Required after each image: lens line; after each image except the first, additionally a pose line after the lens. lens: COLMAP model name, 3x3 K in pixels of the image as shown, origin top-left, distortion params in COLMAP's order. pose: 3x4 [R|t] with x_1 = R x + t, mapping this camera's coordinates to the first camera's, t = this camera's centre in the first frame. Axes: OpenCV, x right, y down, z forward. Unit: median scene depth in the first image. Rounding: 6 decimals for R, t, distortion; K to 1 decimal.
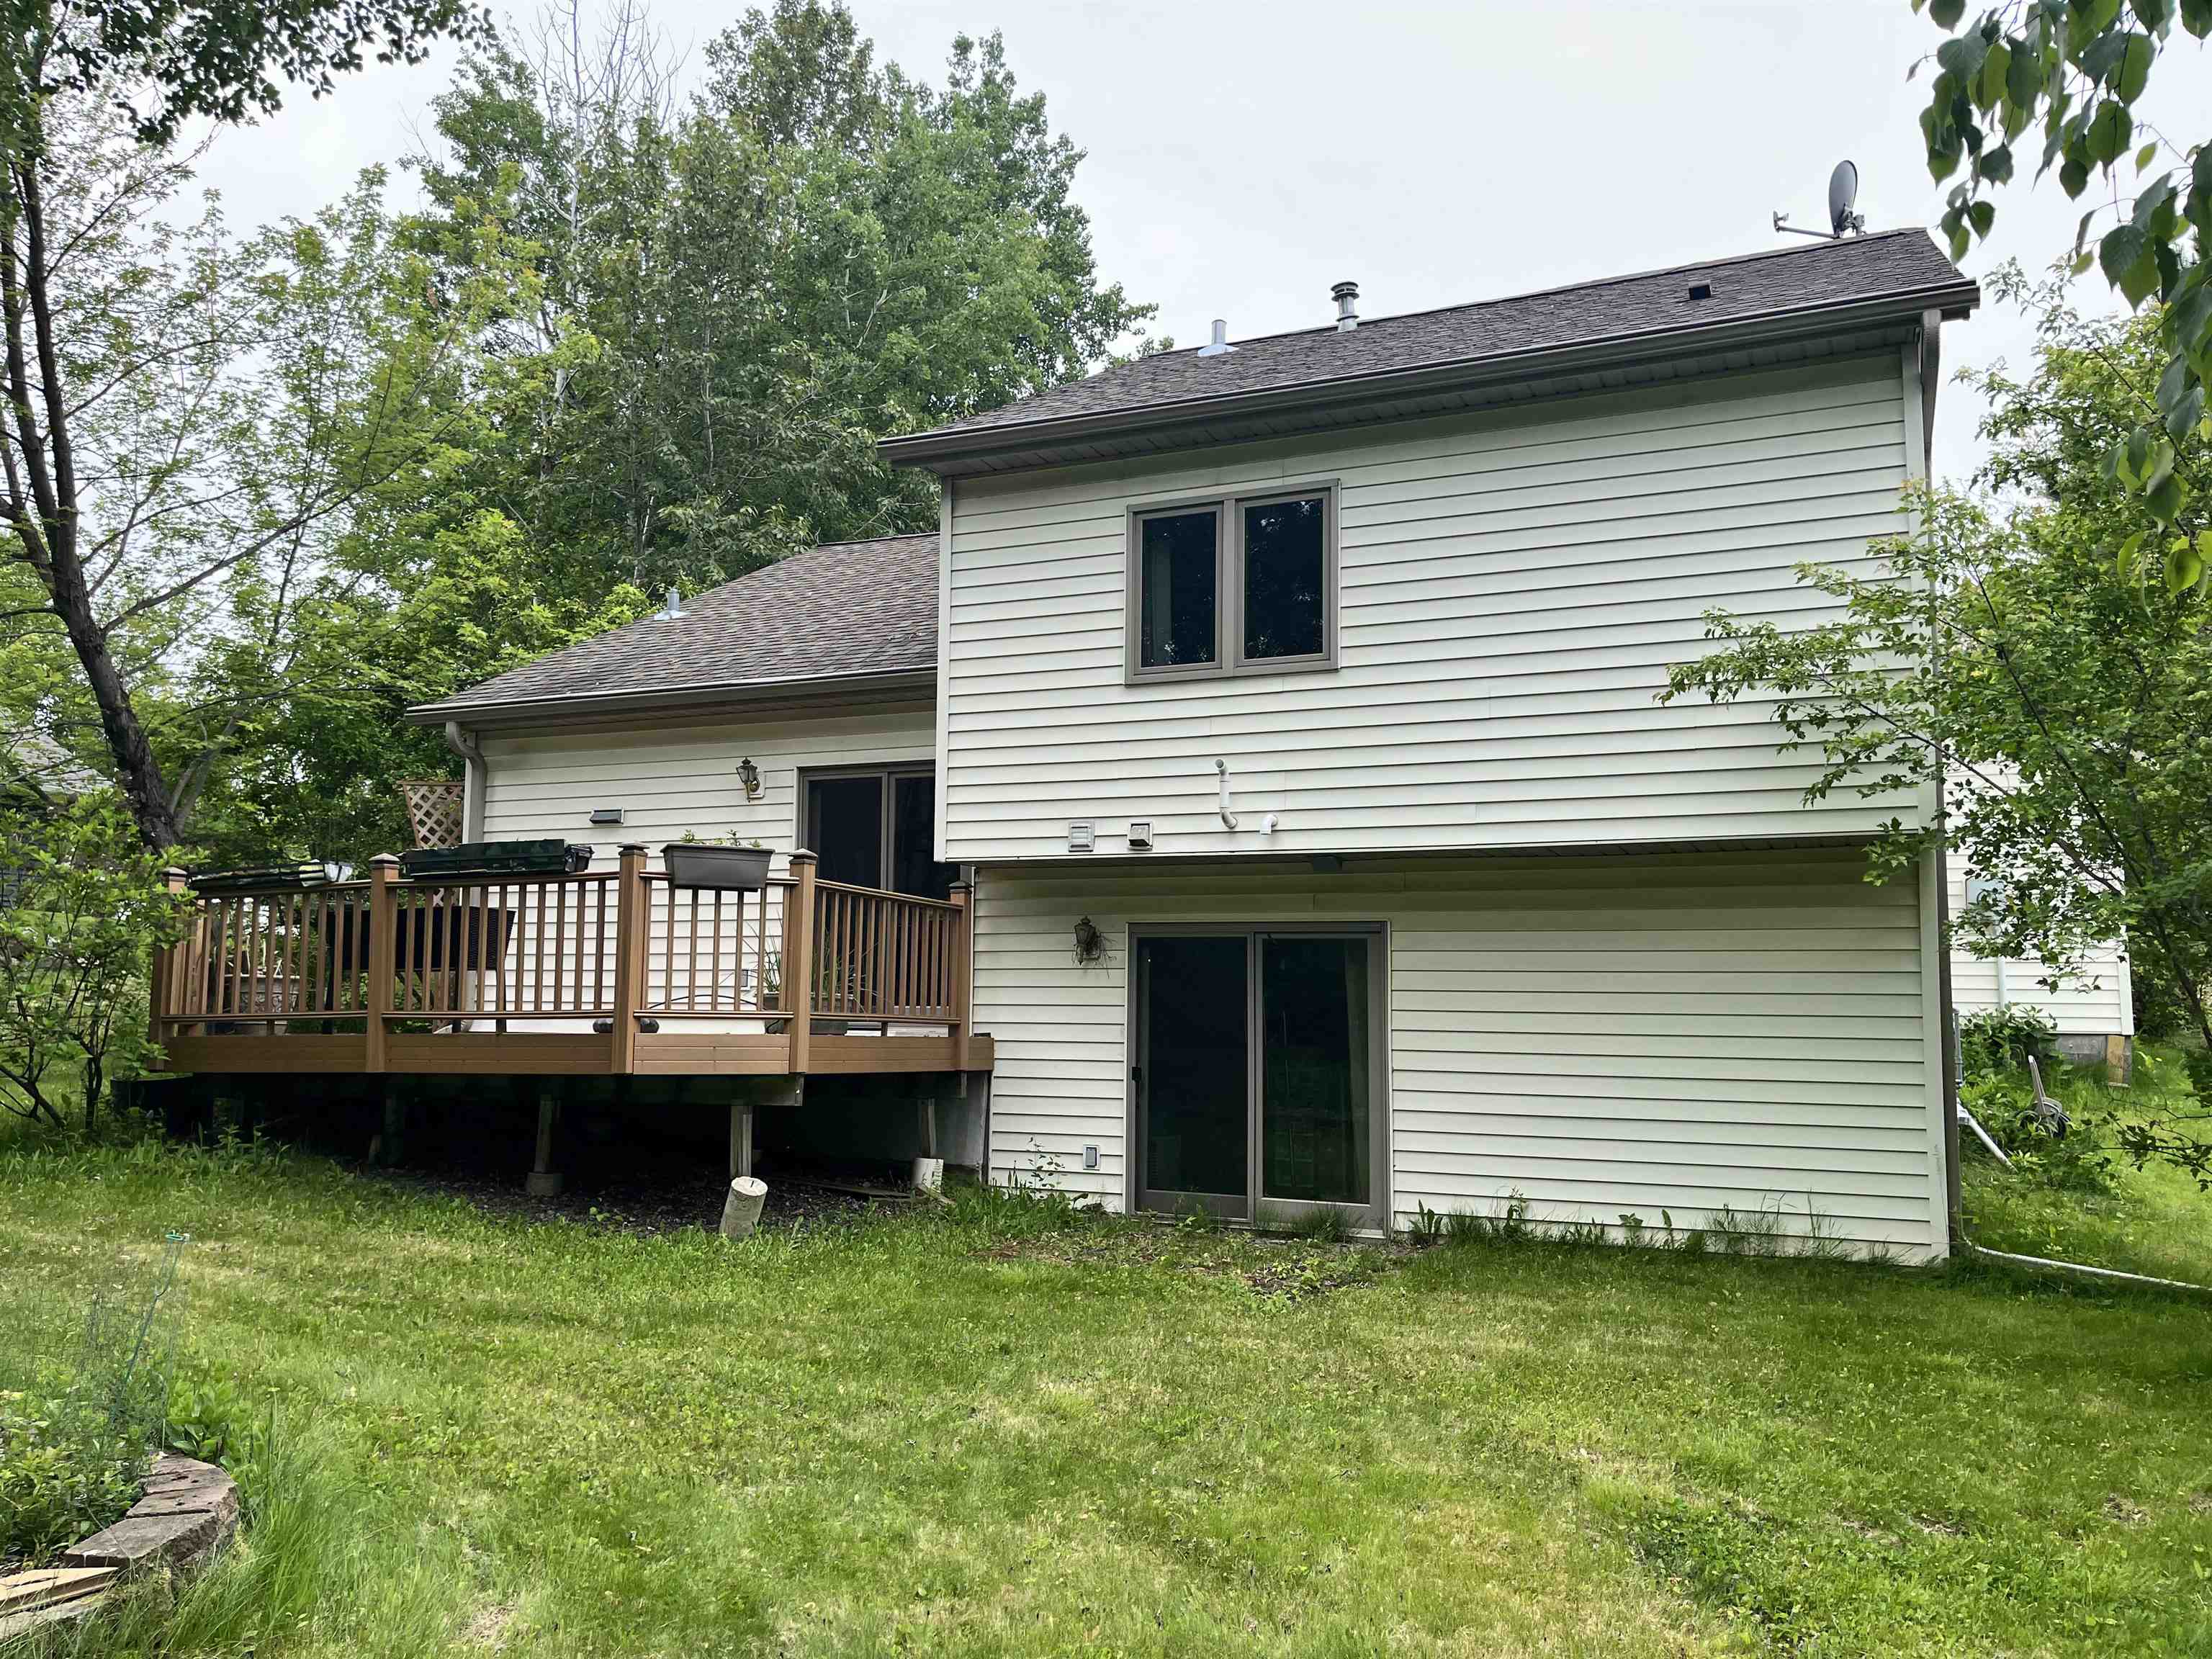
lens RADIAL K [[1668.3, 0, 1107.9], [0, 1668.3, 832.8], [0, 0, 1]] dist [0.025770, -0.001257]
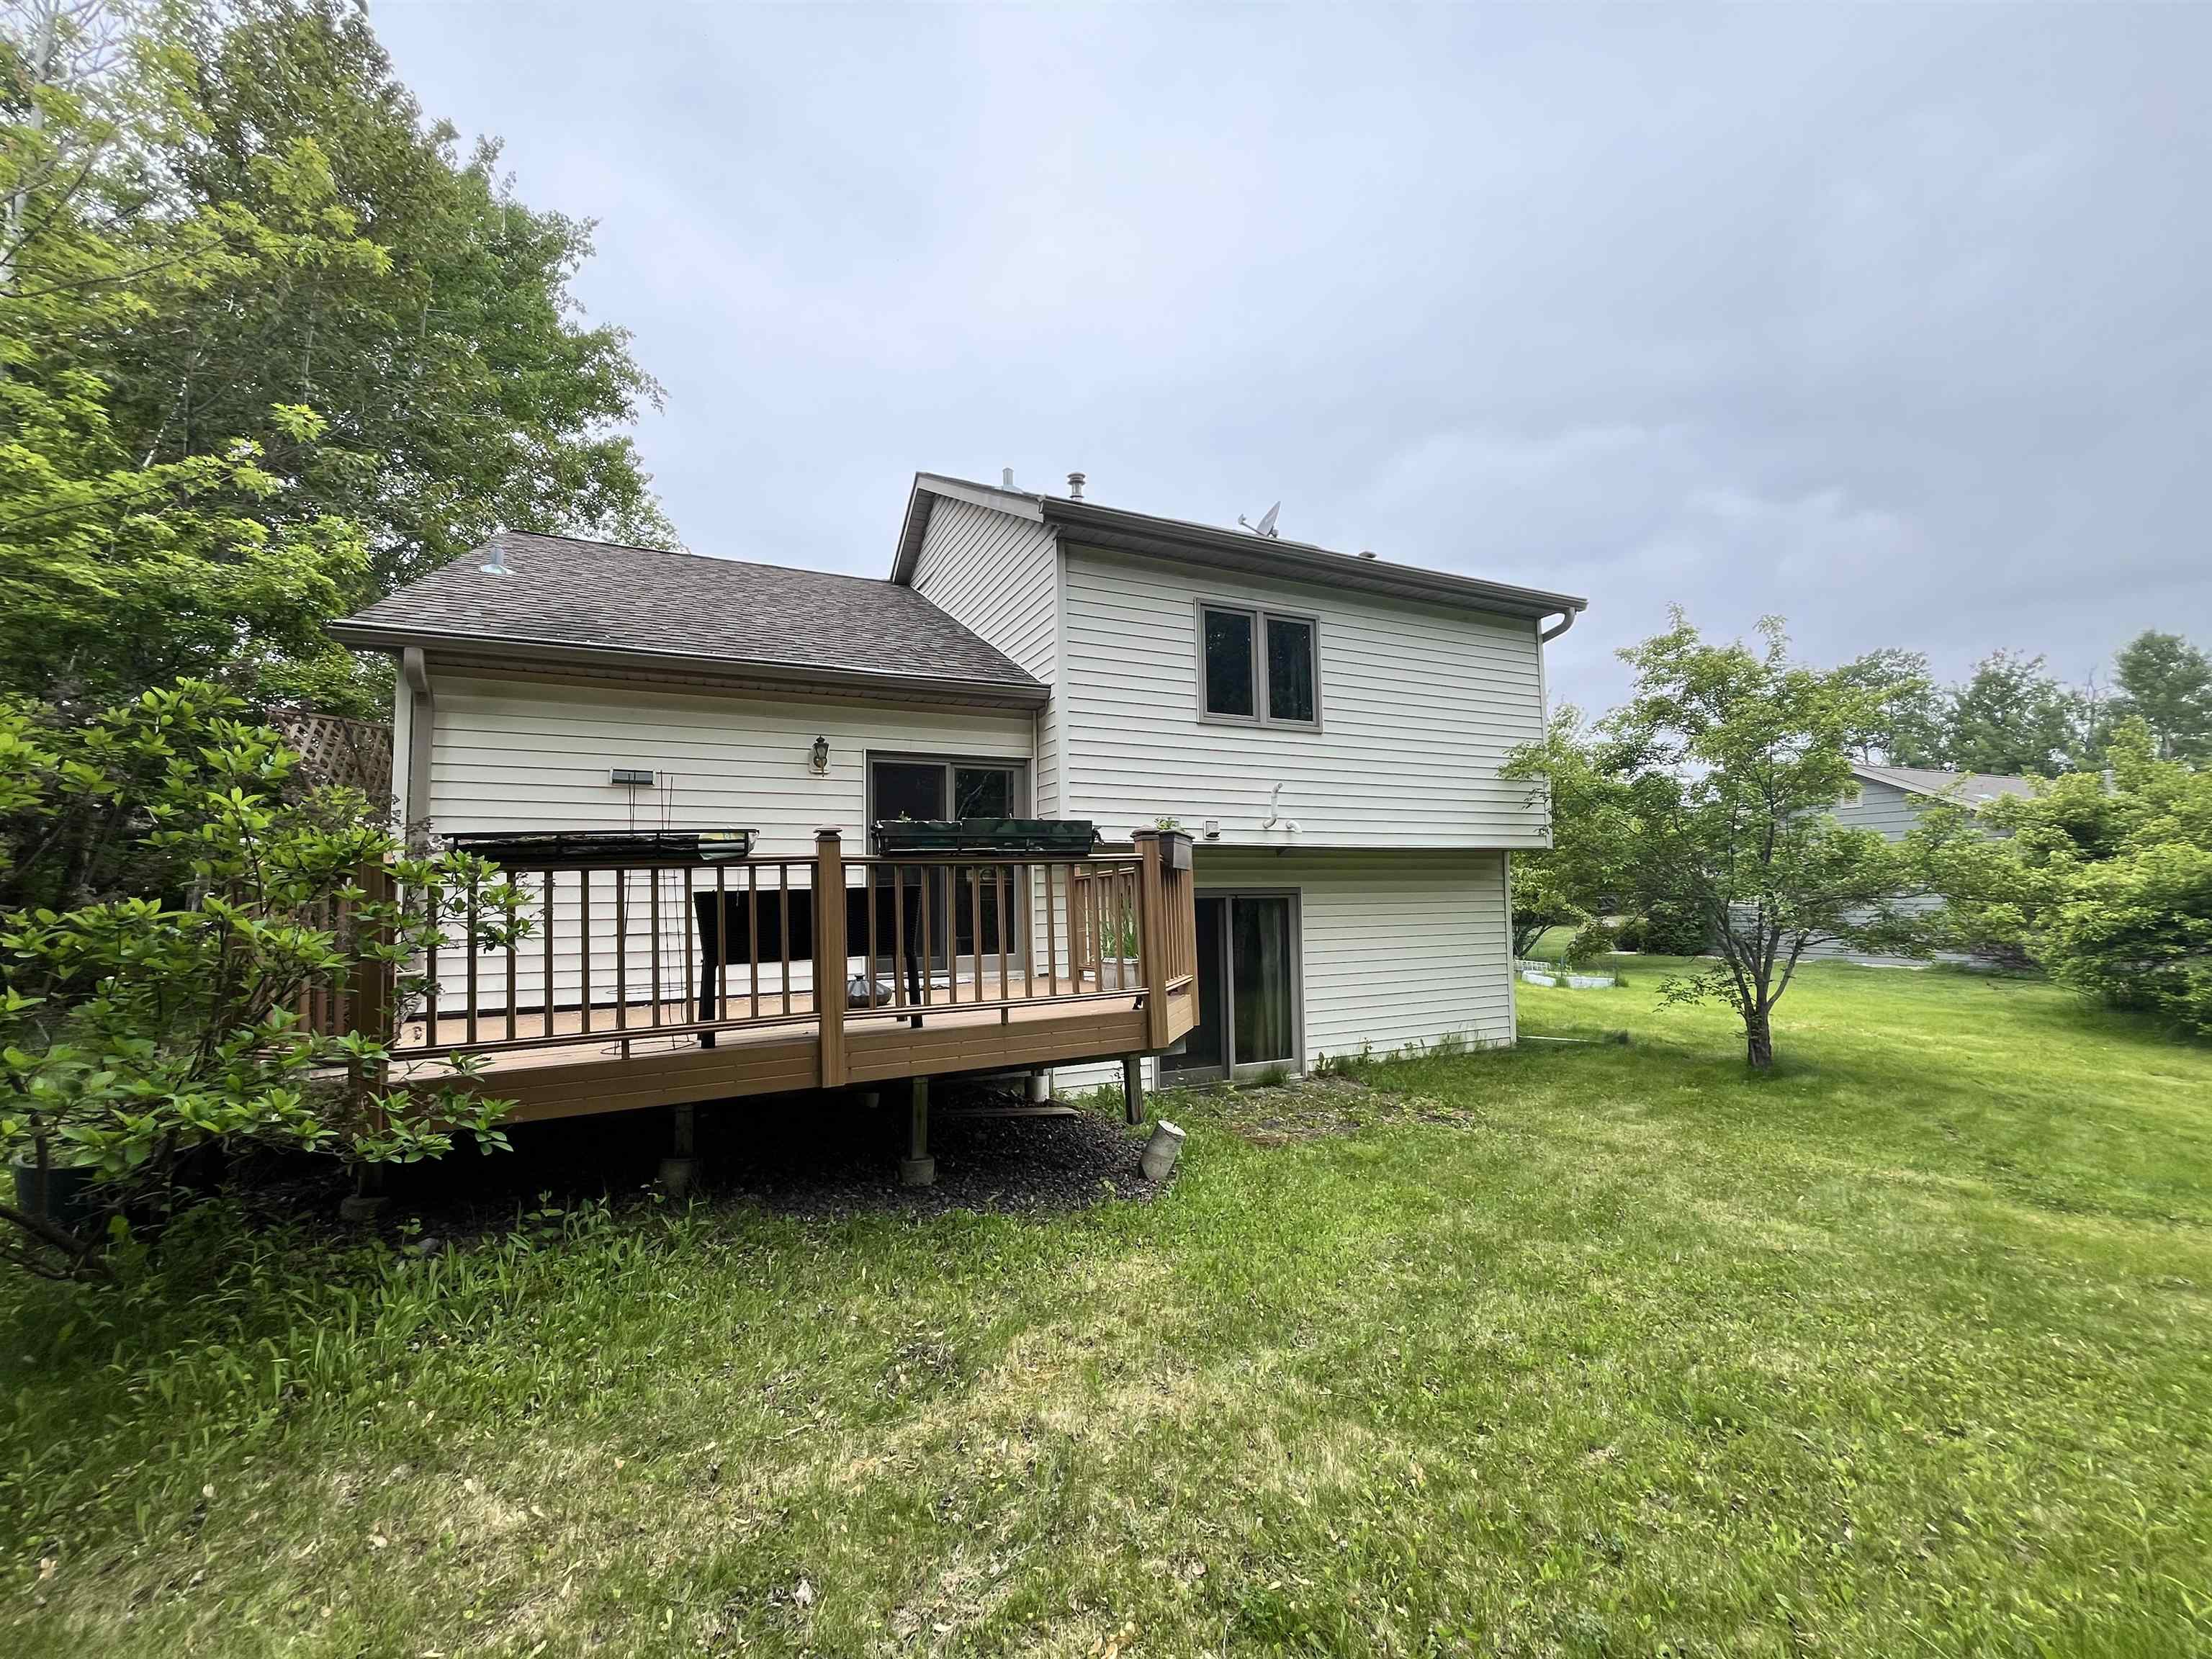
lens RADIAL K [[888.1, 0, 1104.8], [0, 888.1, 838.6], [0, 0, 1]] dist [-0.004026, -0.000365]
pose [[0.652922, 0.030845, 0.756797, -0.632832], [-0.052960, 0.998584, 0.004992, 0.010827], [-0.755571, -0.043339, 0.653631, 0.576334]]
